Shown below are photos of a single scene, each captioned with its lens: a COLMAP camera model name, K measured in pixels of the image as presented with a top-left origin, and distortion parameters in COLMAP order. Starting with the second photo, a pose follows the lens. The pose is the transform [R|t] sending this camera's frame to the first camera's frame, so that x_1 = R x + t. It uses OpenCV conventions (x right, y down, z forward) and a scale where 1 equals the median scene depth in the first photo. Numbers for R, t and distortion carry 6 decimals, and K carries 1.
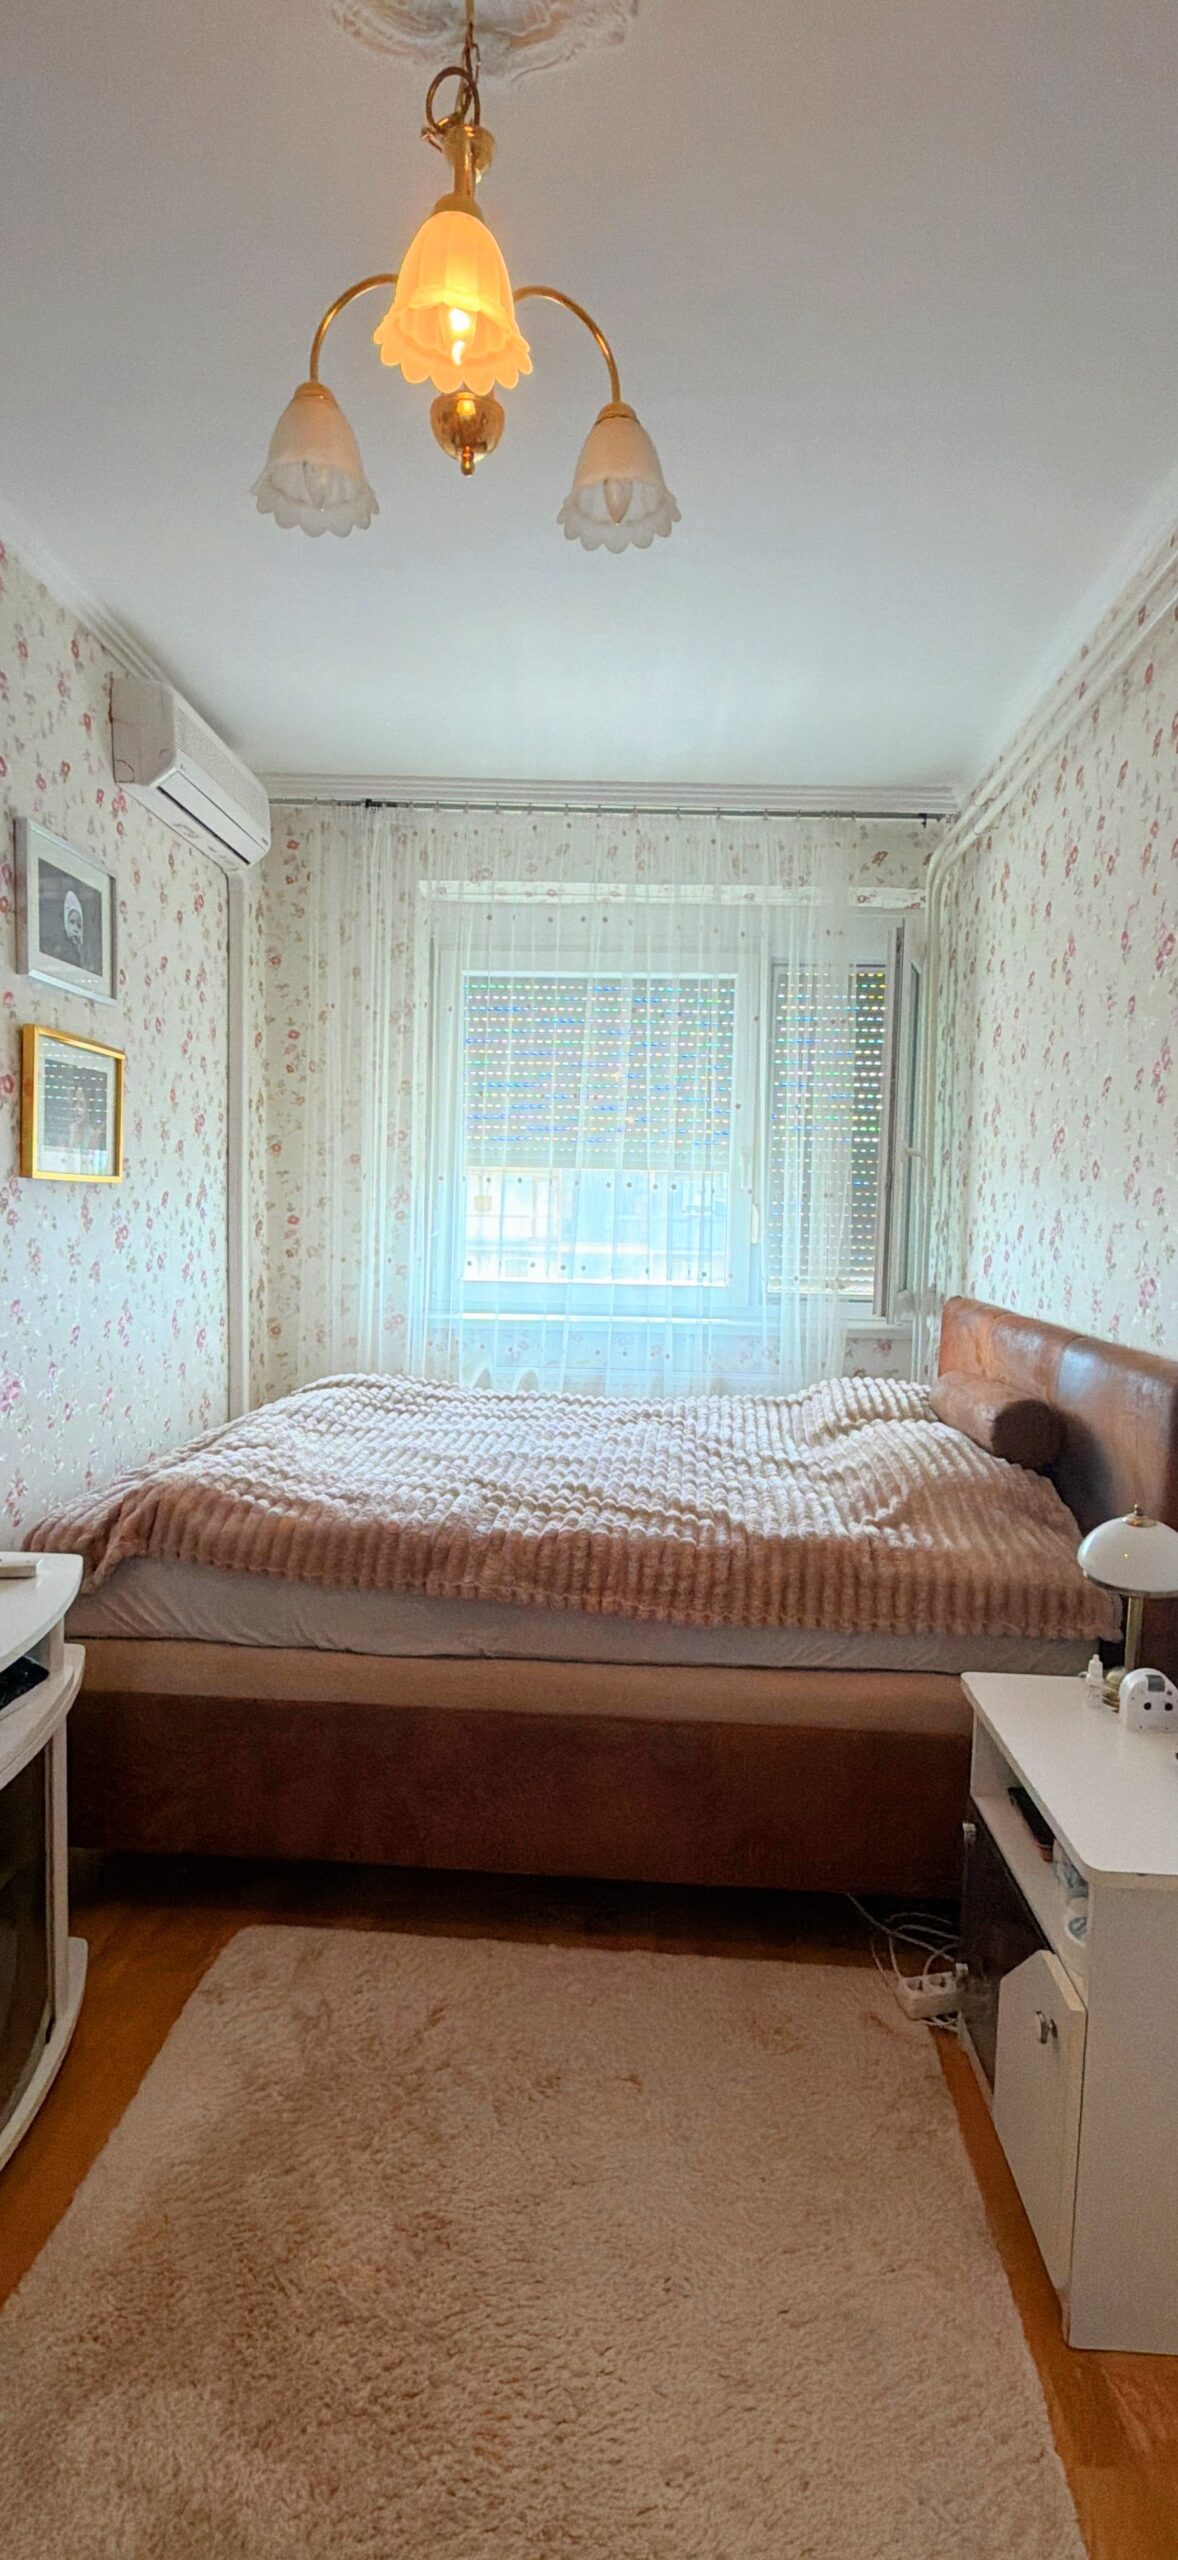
lens RADIAL K [[1163.0, 0, 590.2], [0, 1163.0, 1286.2], [0, 0, 1]] dist [0.000271, -0.000019]
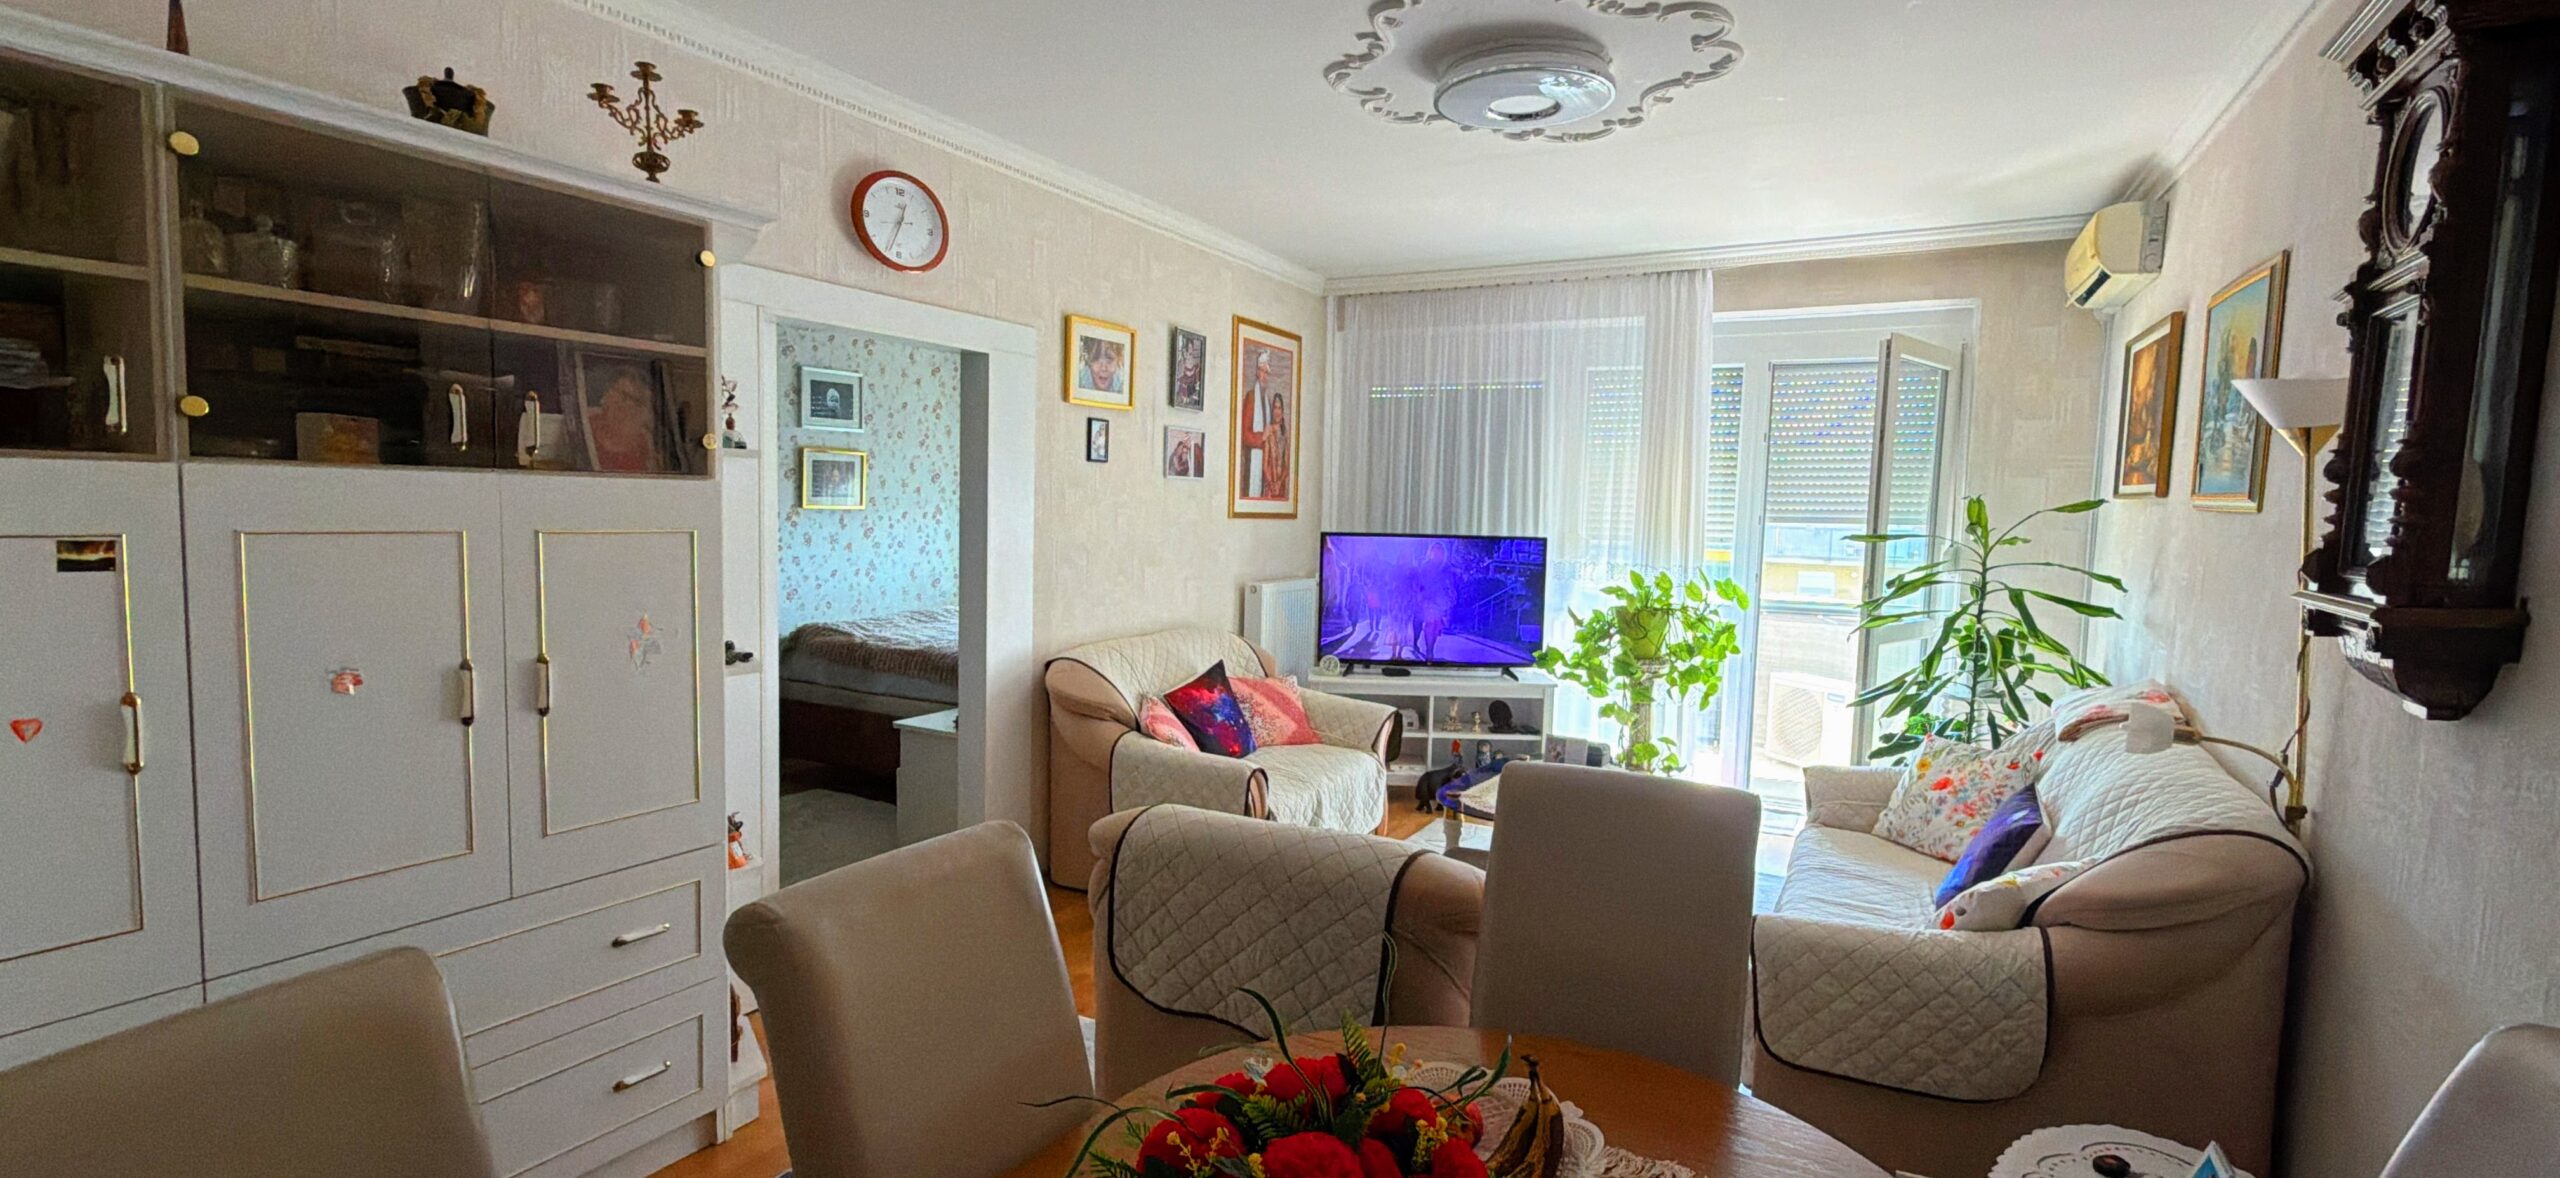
lens RADIAL K [[1163.0, 0, 1280.8], [0, 1163.0, 592.2], [0, 0, 1]] dist [0.000271, -0.000019]
pose [[0.909218, 0.038681, -0.414520, 1.478405], [-0.037631, 0.999234, 0.010703, 0.022419], [0.414617, 0.005867, 0.909977, -0.839840]]
